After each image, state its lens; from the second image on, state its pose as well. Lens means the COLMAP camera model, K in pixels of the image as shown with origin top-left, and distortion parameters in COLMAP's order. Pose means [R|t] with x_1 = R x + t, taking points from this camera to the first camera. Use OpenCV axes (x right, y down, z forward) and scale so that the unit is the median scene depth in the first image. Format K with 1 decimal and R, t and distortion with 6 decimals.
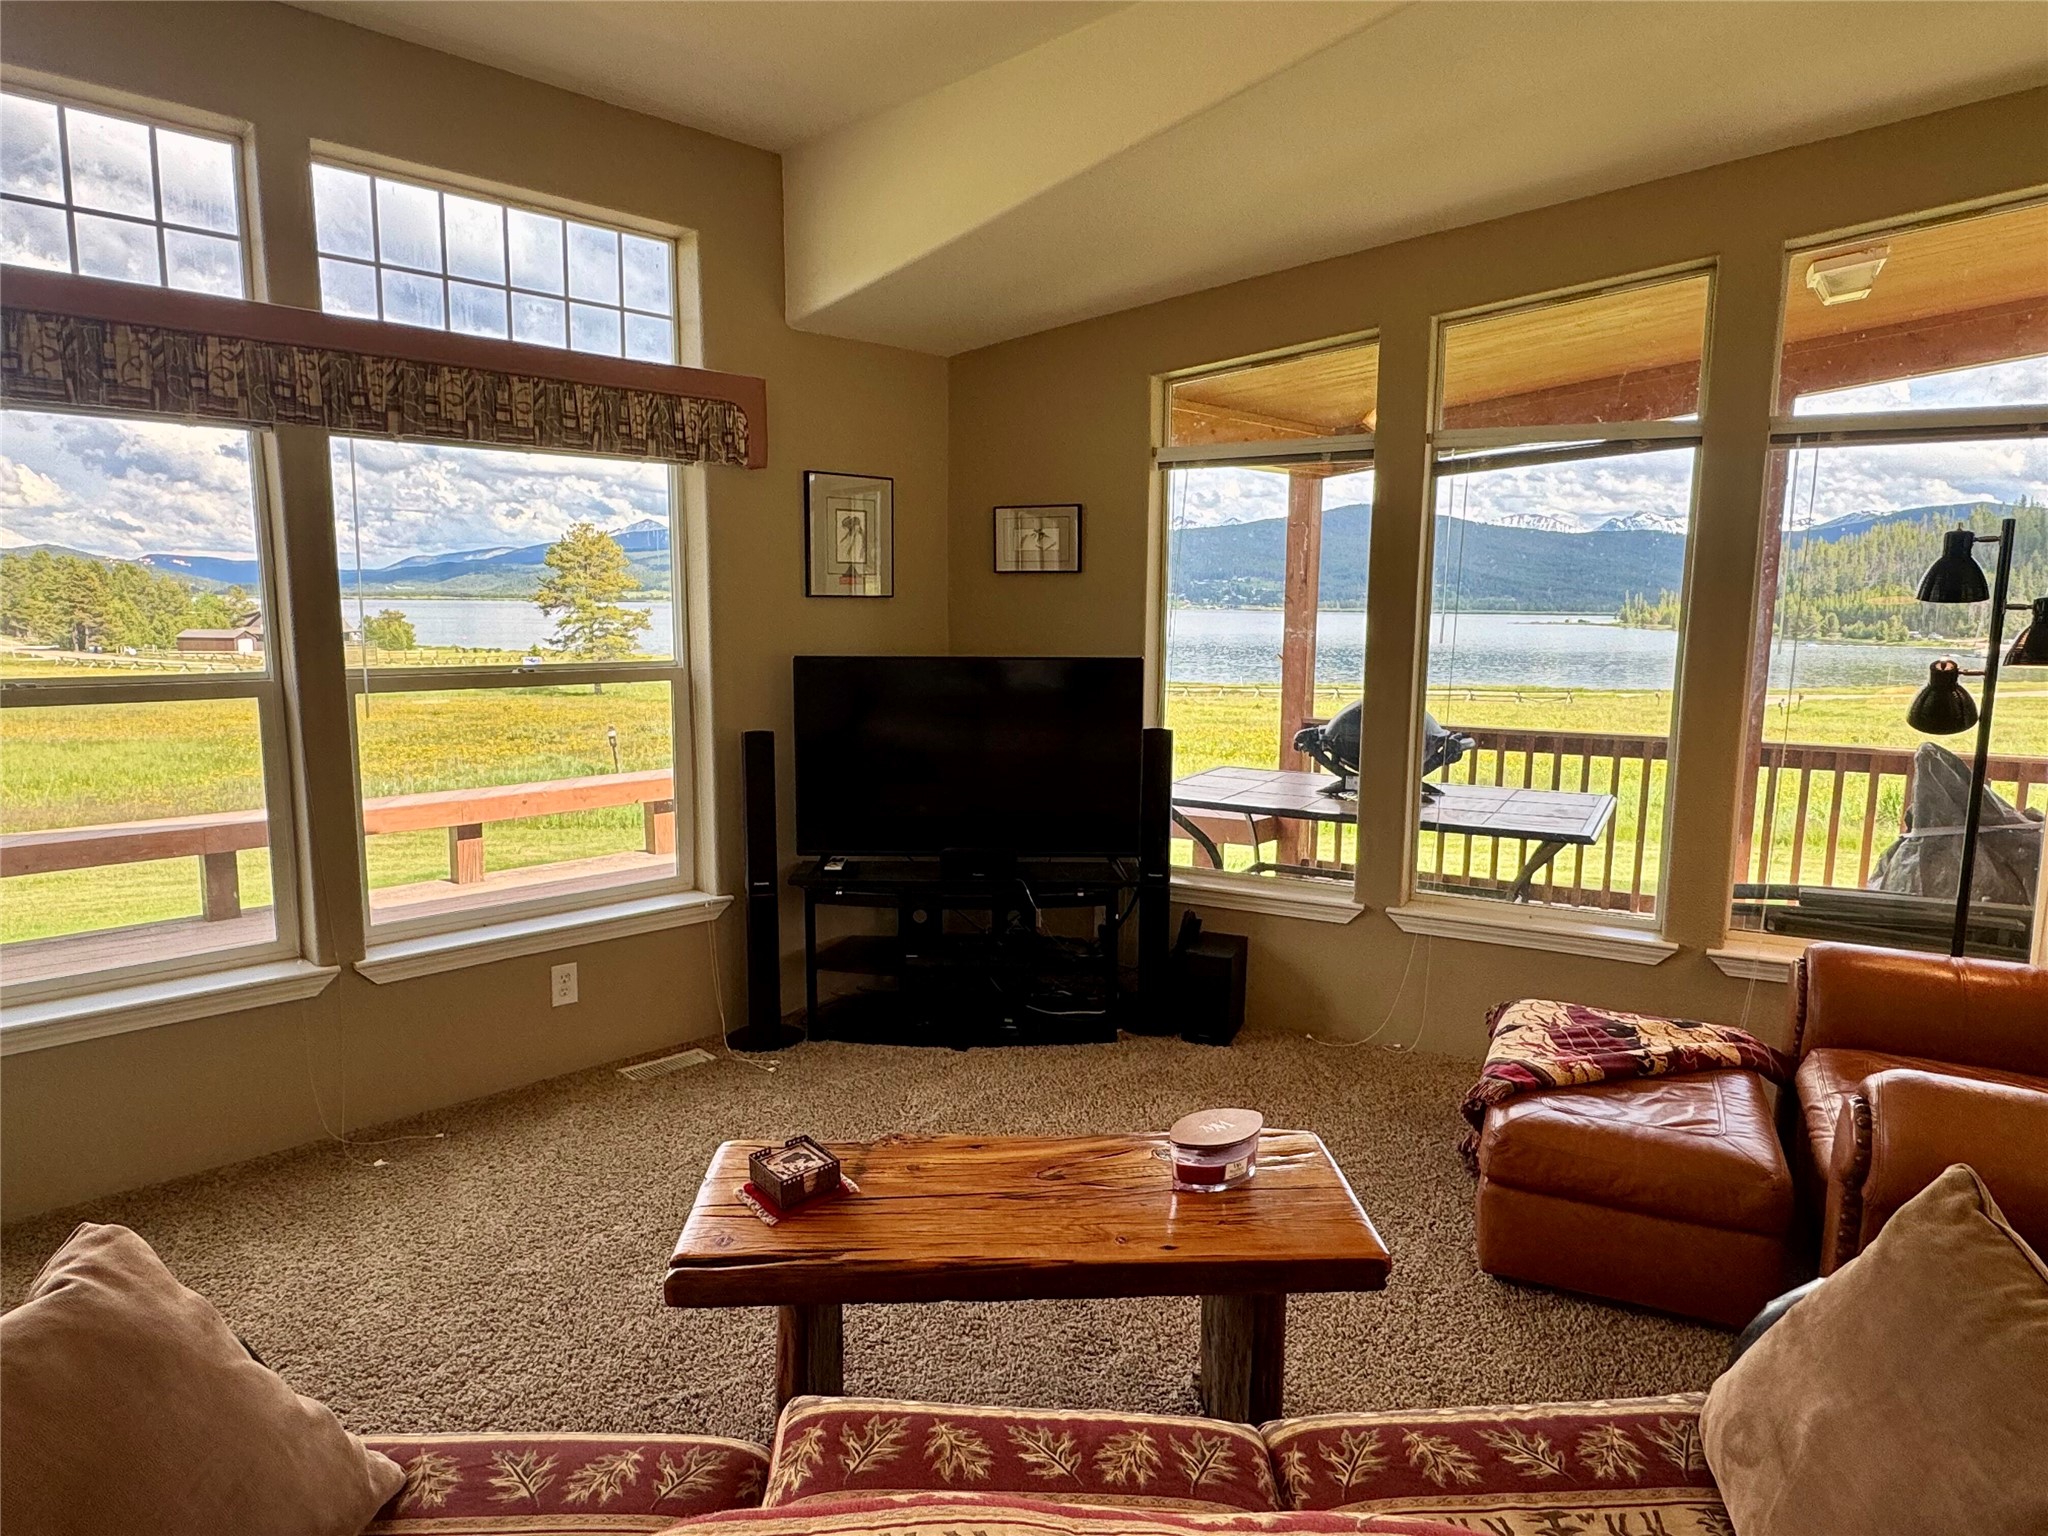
lens RADIAL K [[1219.8, 0, 1062.2], [0, 1219.8, 769.5], [0, 0, 1]] dist [-0.003440, -0.005361]
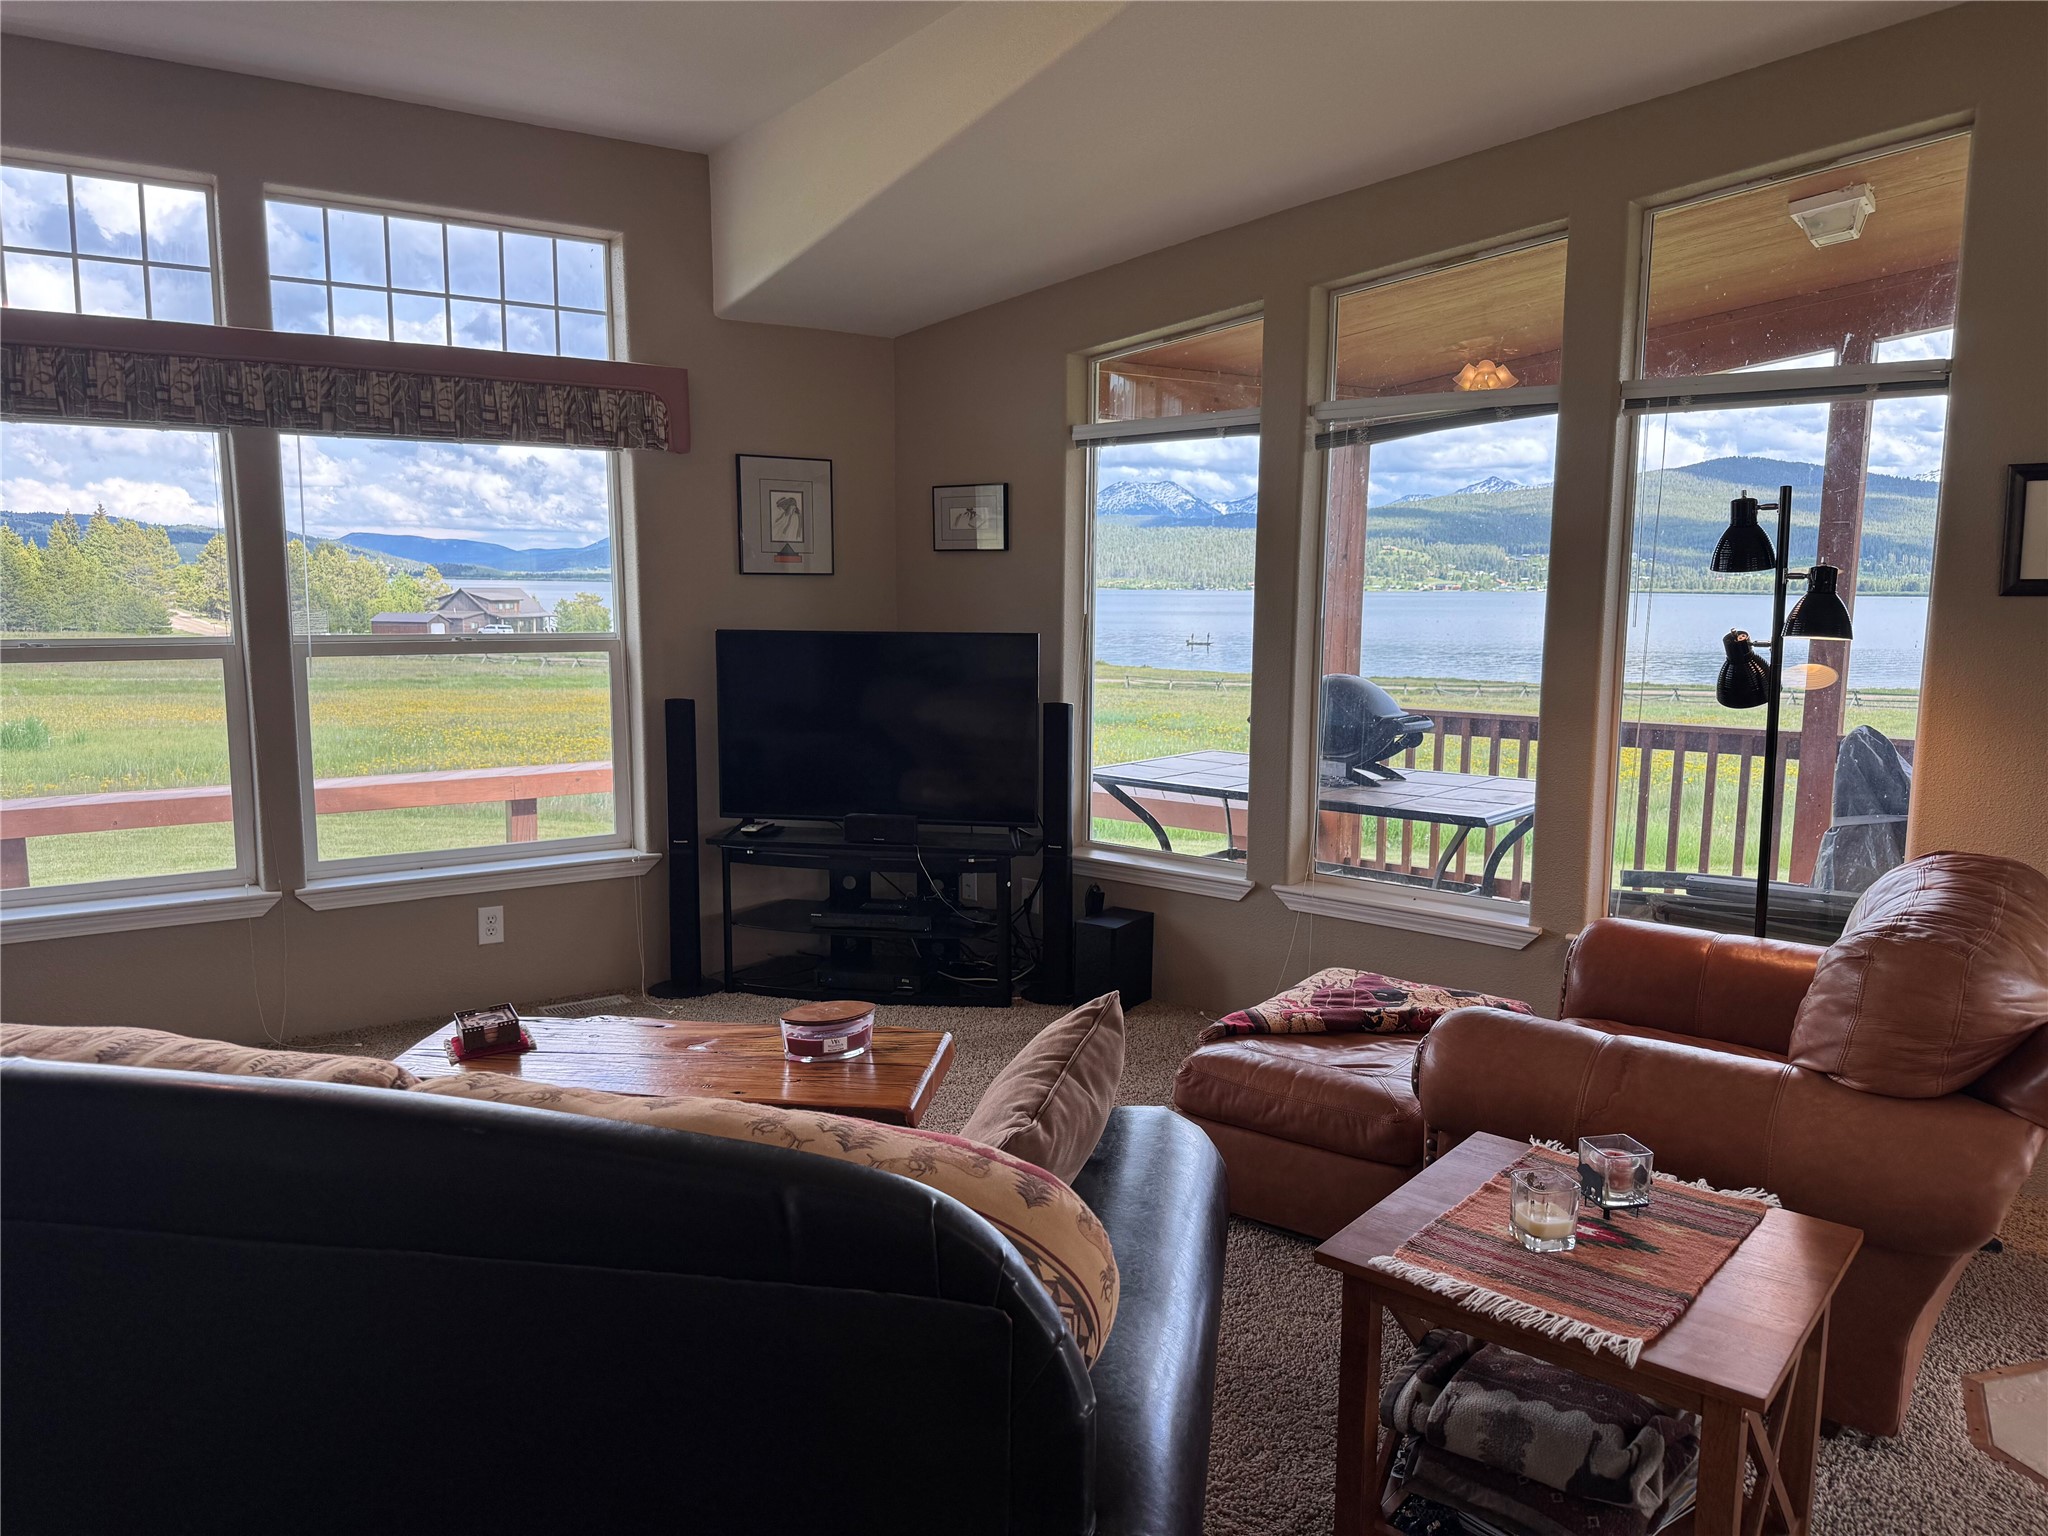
lens RADIAL K [[1419.1, 0, 1054.2], [0, 1419.1, 774.3], [0, 0, 1]] dist [0.050051, -0.072928]
pose [[0.983790, 0.021767, -0.177996, 0.324989], [-0.022303, 0.999751, -0.001009, 0.031234], [0.177930, 0.004963, 0.984031, -0.184503]]
